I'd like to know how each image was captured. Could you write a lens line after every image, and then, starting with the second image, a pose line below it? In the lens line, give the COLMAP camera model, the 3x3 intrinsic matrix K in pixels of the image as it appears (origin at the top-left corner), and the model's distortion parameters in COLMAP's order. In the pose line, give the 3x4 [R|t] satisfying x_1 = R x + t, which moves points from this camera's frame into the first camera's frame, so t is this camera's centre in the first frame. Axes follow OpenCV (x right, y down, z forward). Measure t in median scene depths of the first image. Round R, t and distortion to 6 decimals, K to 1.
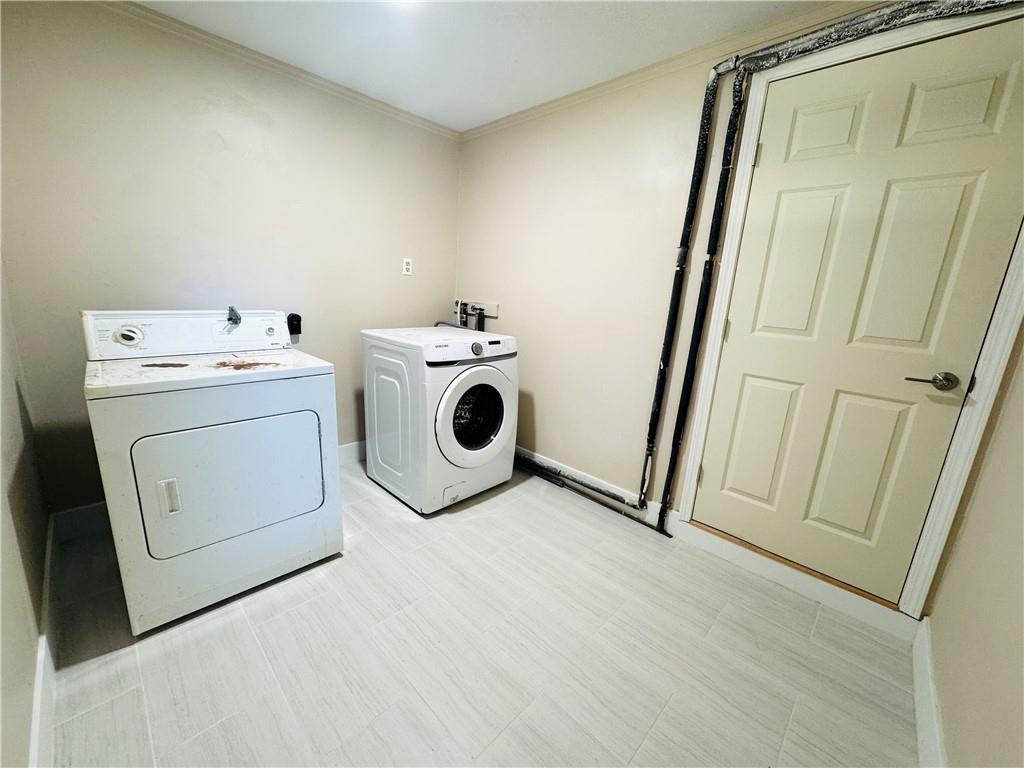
lens RADIAL K [[408.2, 0, 511.3], [0, 408.2, 382.5], [0, 0, 1]] dist [-0.003716, 0.000567]
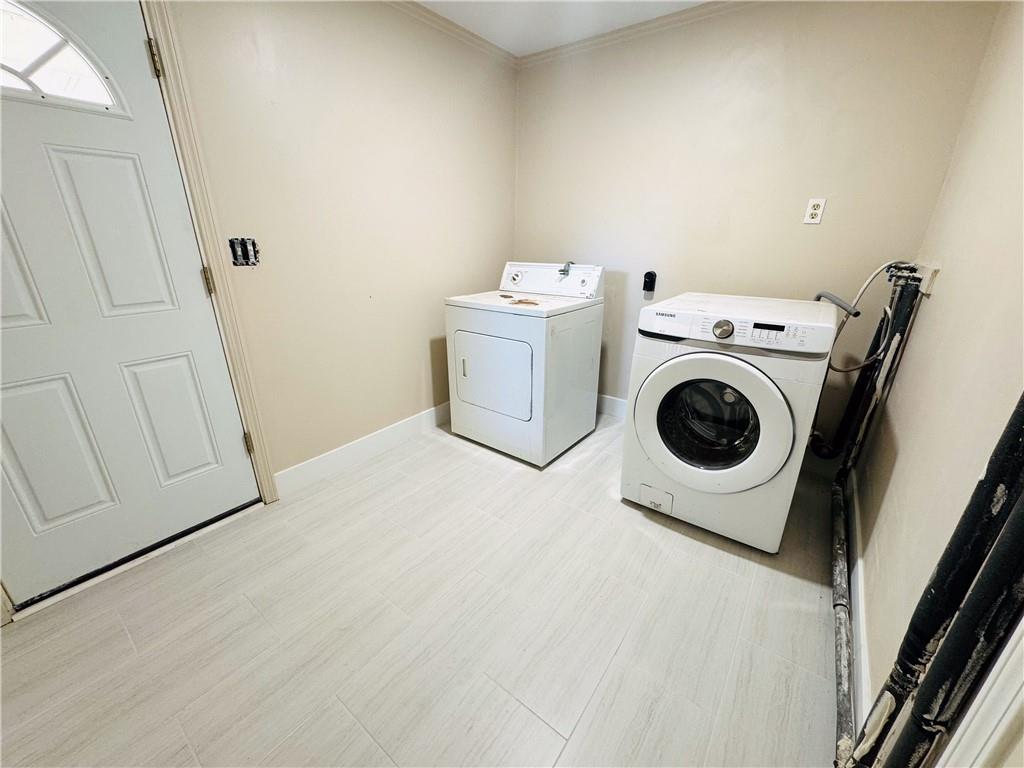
lens RADIAL K [[407.2, 0, 512.0], [0, 407.2, 384.0], [0, 0, 1]] dist [0.001871, 0.000239]
pose [[0.125639, 0.289713, -0.948832, 0.569585], [-0.216409, 0.941381, 0.258782, -0.099696], [0.968185, 0.172822, 0.180971, 0.567837]]
